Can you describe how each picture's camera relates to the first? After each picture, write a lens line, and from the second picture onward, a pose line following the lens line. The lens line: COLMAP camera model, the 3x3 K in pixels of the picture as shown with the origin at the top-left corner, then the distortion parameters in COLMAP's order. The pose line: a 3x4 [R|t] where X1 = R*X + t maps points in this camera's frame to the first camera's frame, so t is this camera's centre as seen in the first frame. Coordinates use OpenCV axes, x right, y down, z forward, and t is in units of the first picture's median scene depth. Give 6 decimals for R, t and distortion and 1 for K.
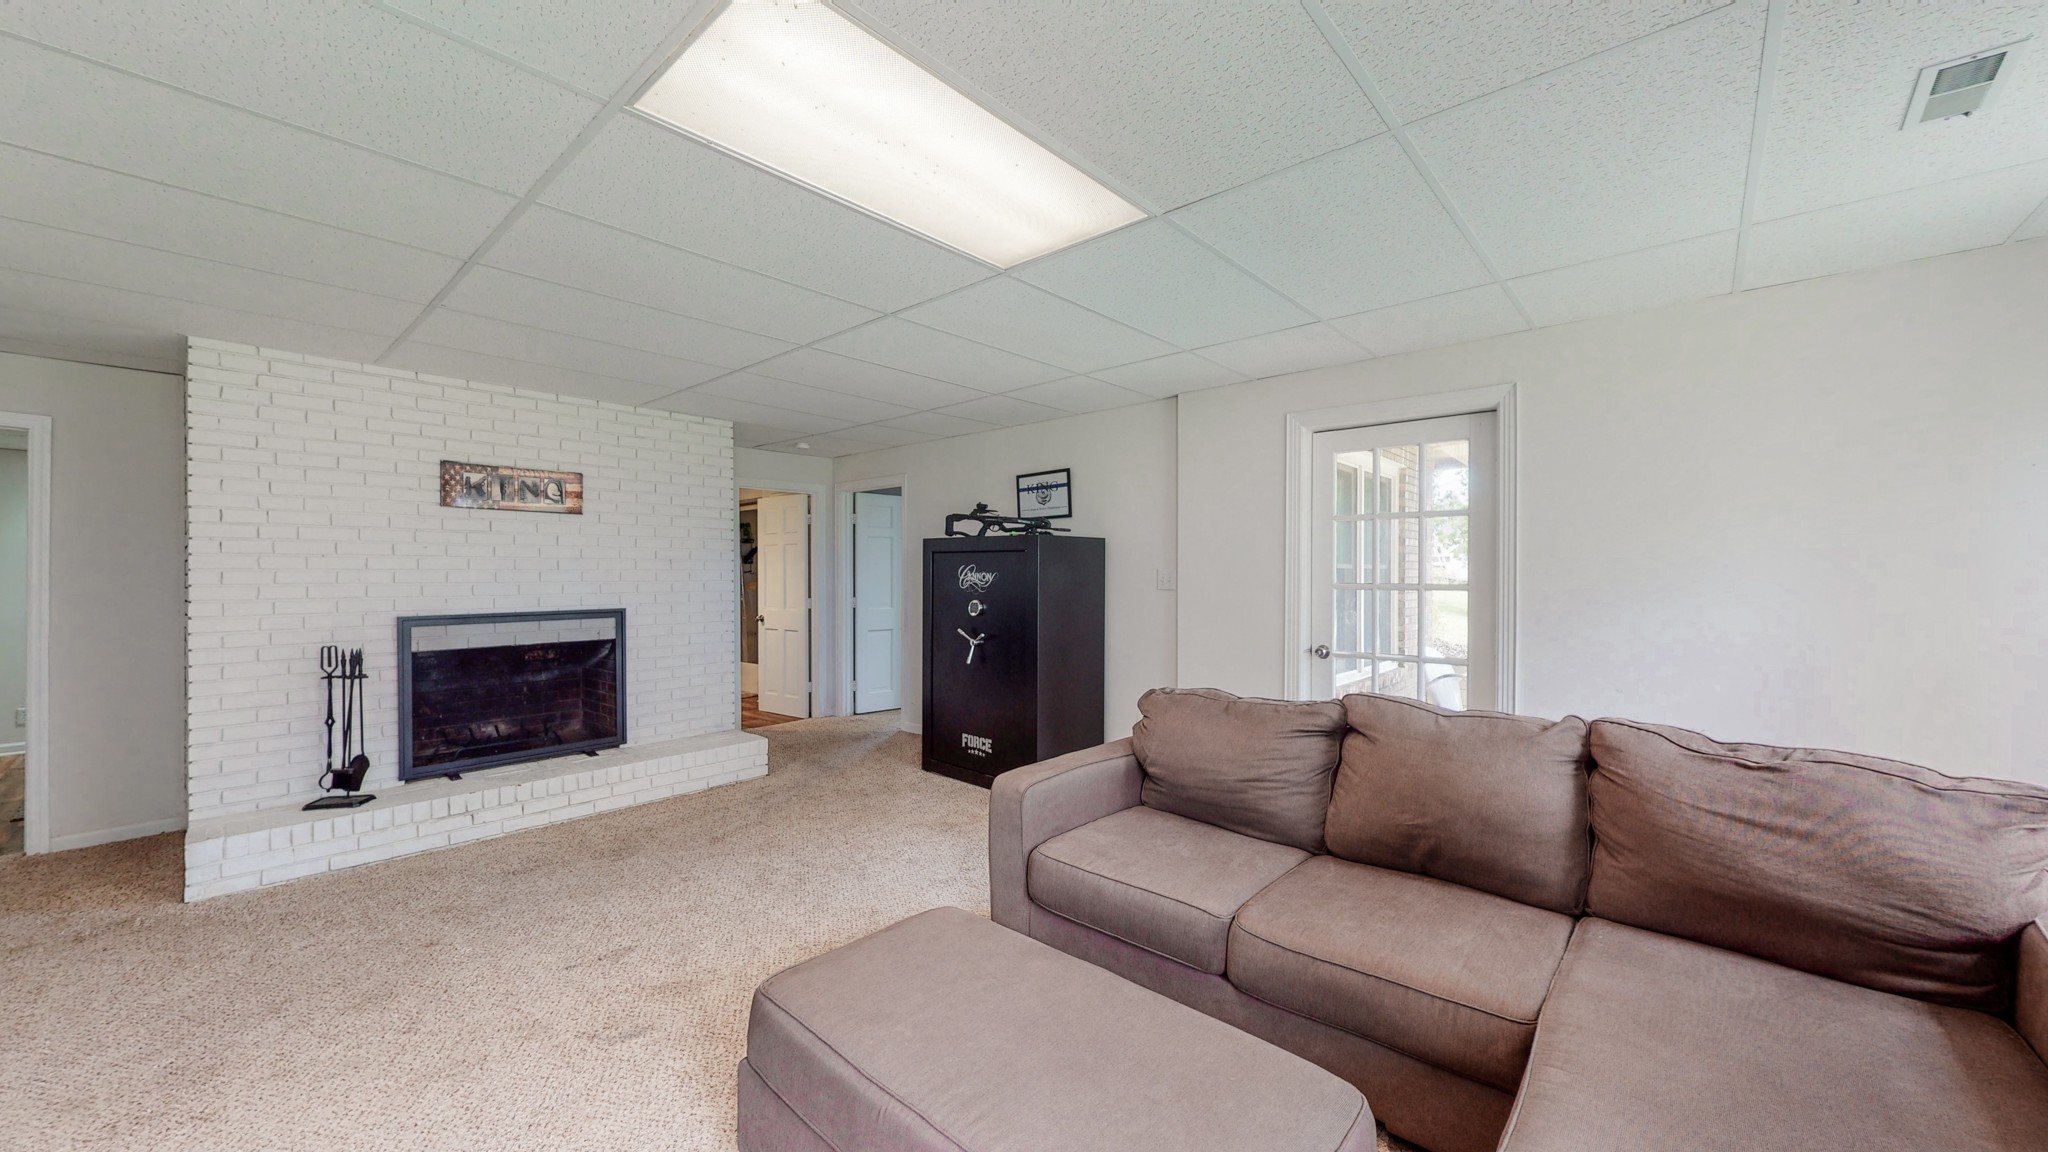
lens RADIAL K [[745.3, 0, 1031.3], [0, 745.3, 570.8], [0, 0, 1]] dist [-0.016425, -0.000440]
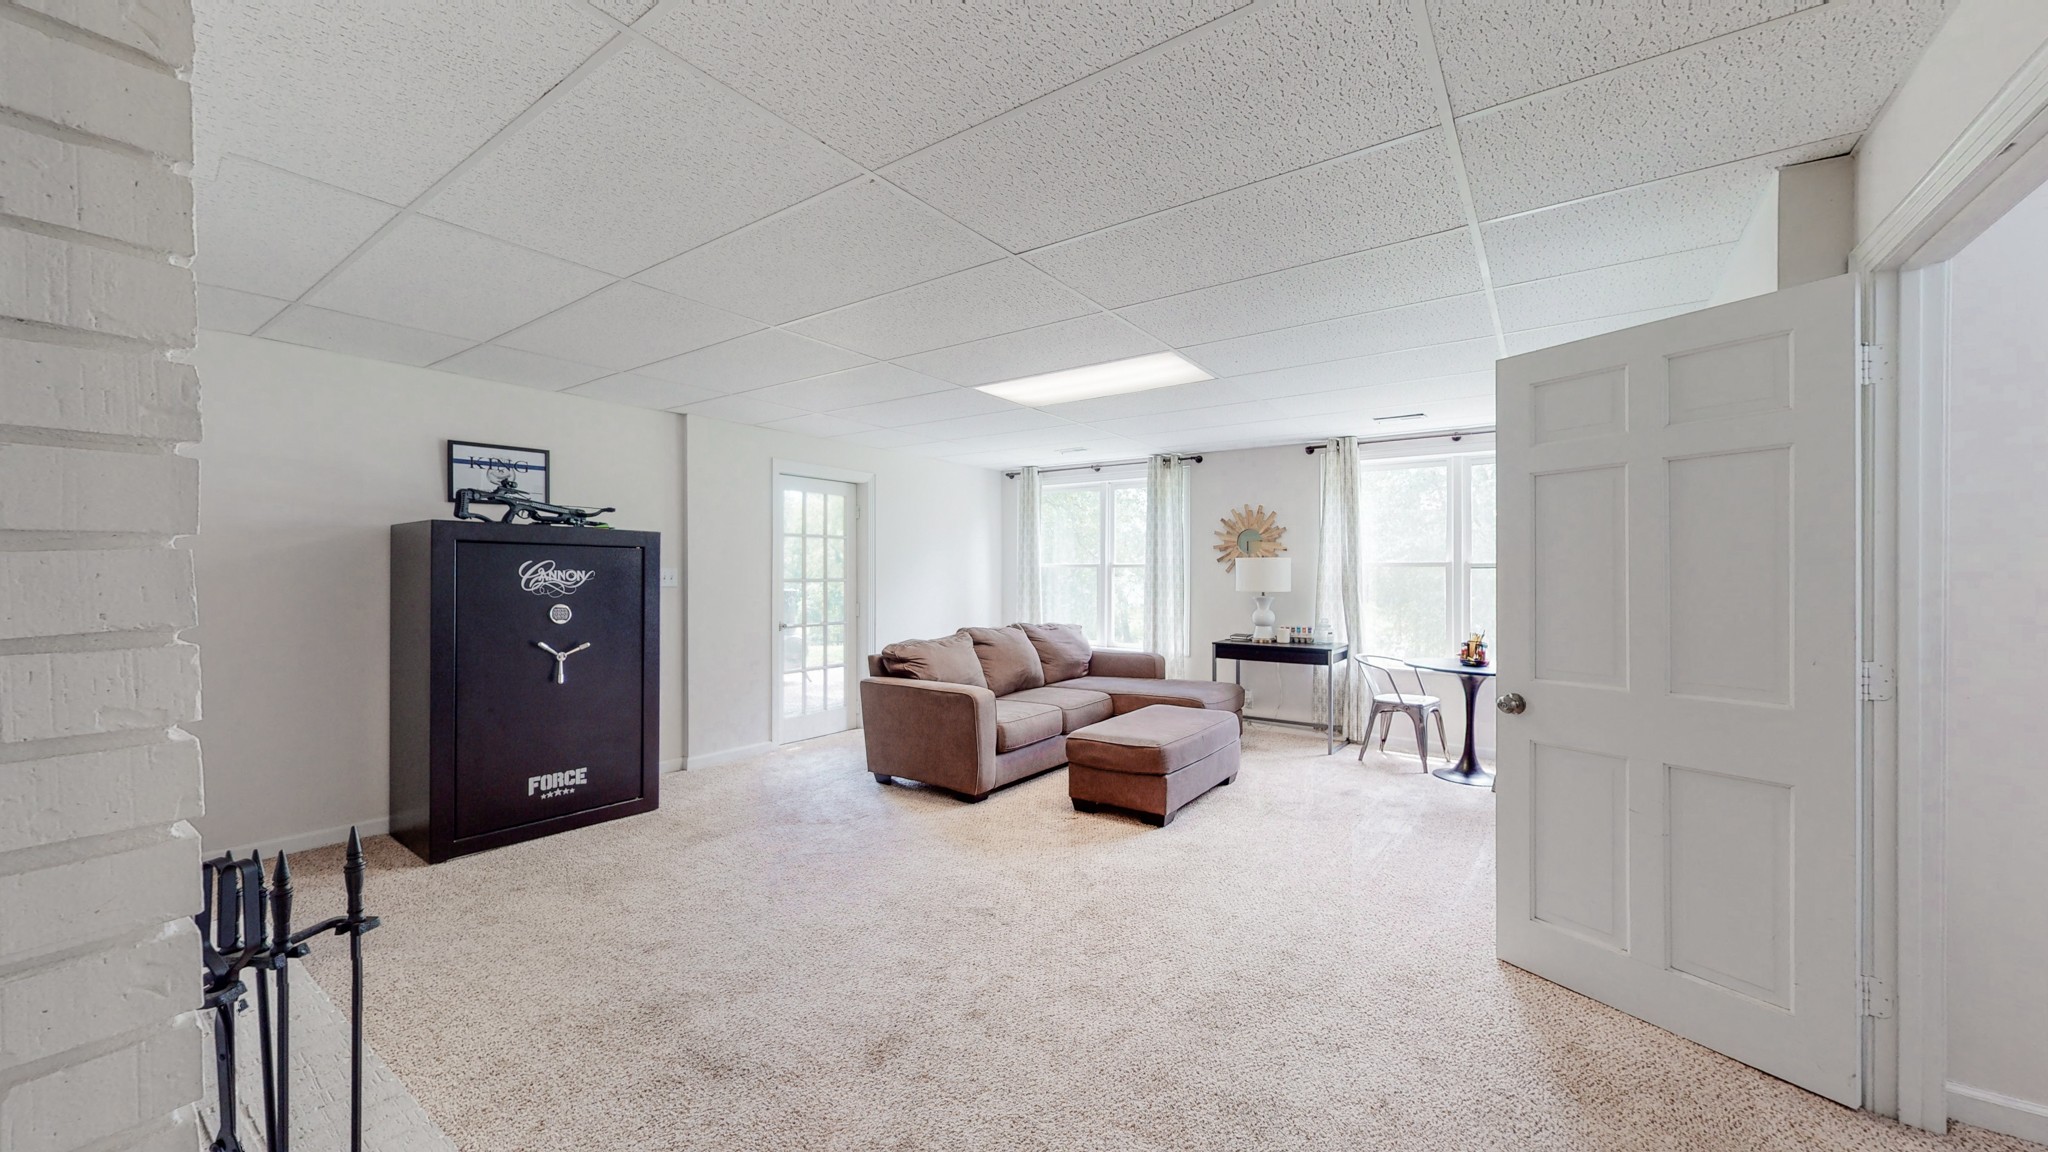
lens RADIAL K [[745.3, 0, 1035.4], [0, 745.3, 576.7], [0, 0, 1]] dist [-0.016425, -0.000440]
pose [[-0.108294, -0.003909, 0.994111, -1.111655], [-0.000258, 0.999992, 0.003904, 0.006988], [-0.994119, 0.000167, -0.108294, 0.684268]]
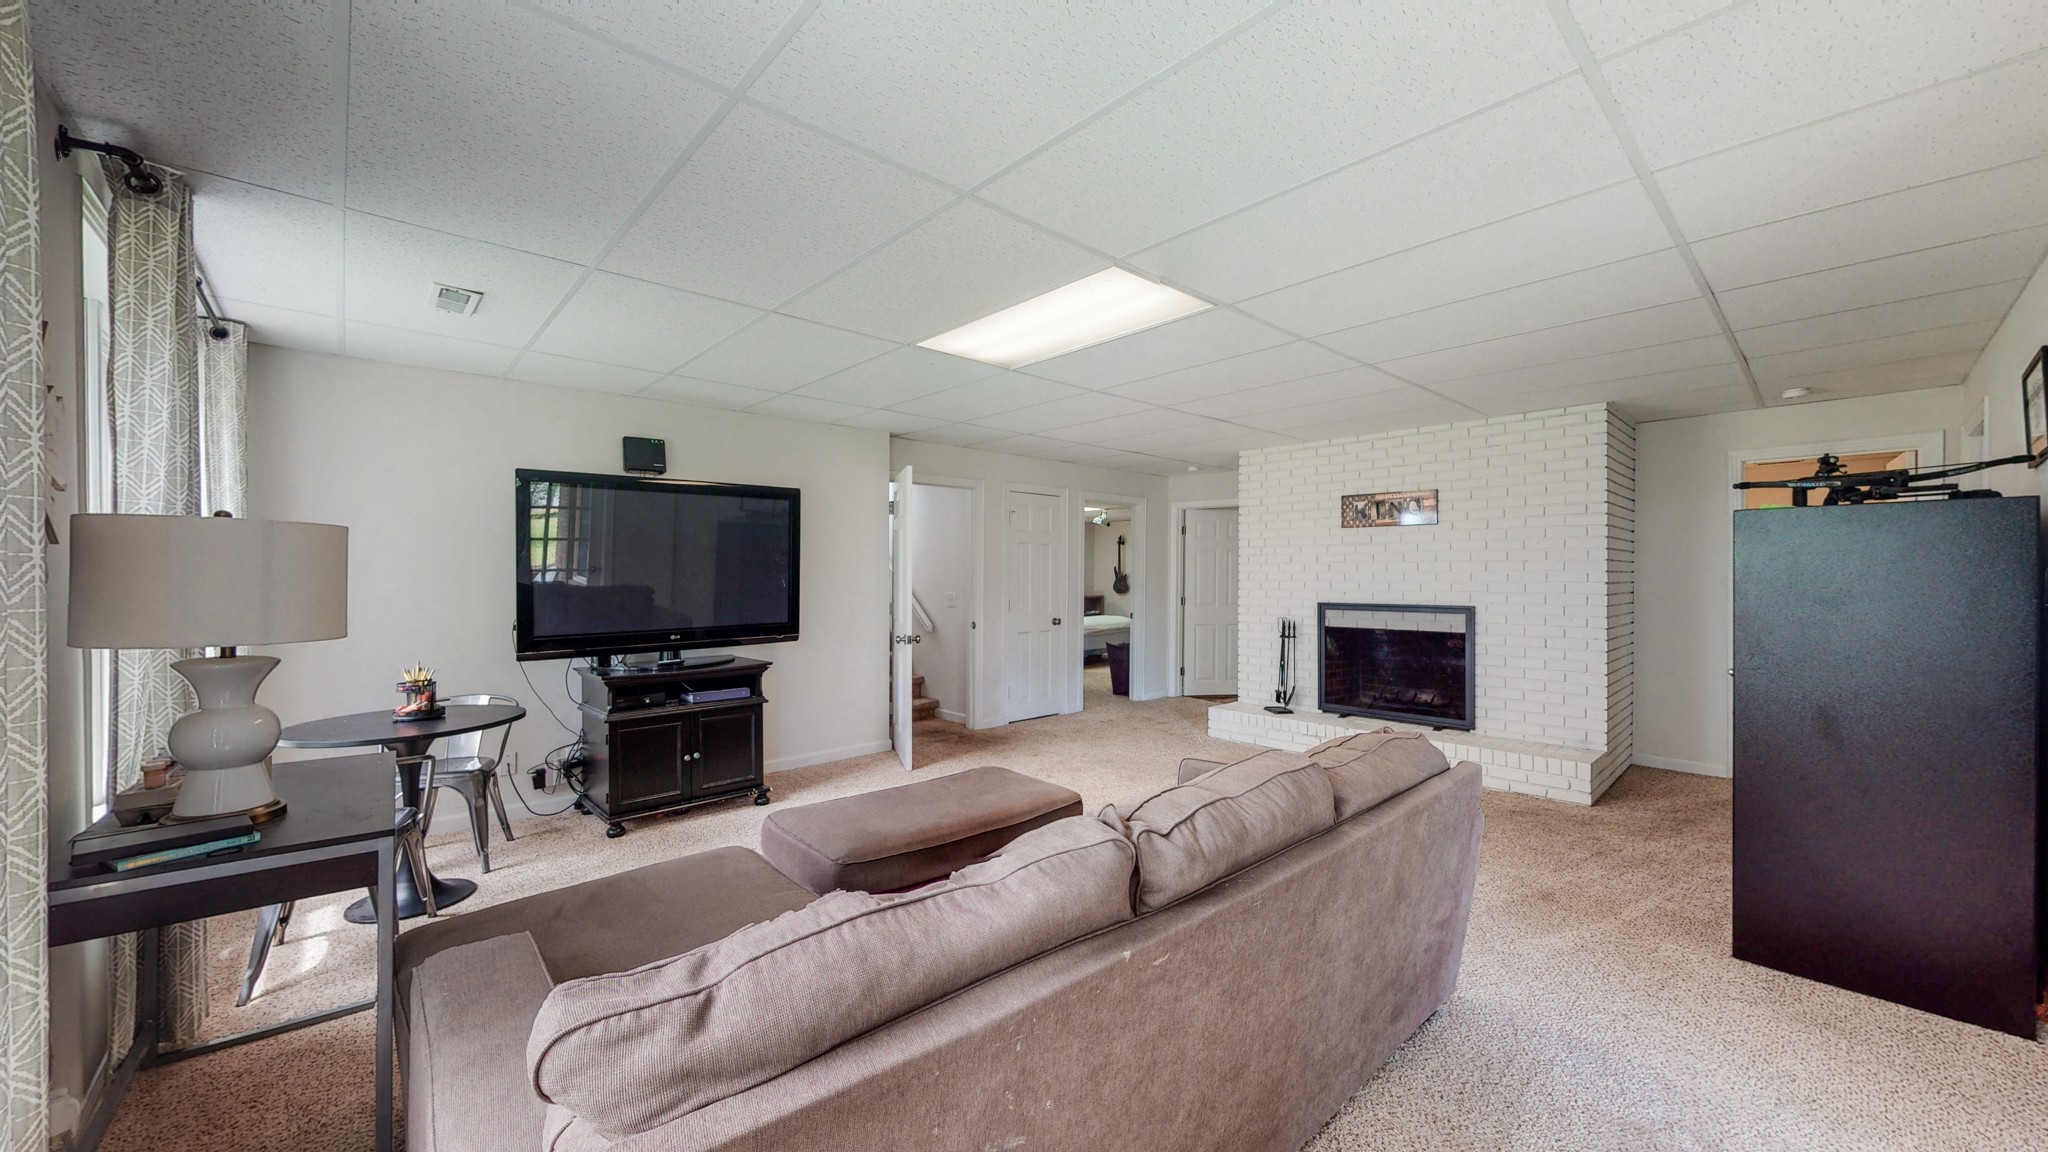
lens RADIAL K [[745.3, 0, 1025.2], [0, 745.3, 571.1], [0, 0, 1]] dist [-0.016425, -0.000440]
pose [[-0.111409, -0.002189, -0.993772, 0.612300], [0.002581, 0.999994, -0.002492, -0.000042], [0.993771, -0.002843, -0.111402, 0.461936]]
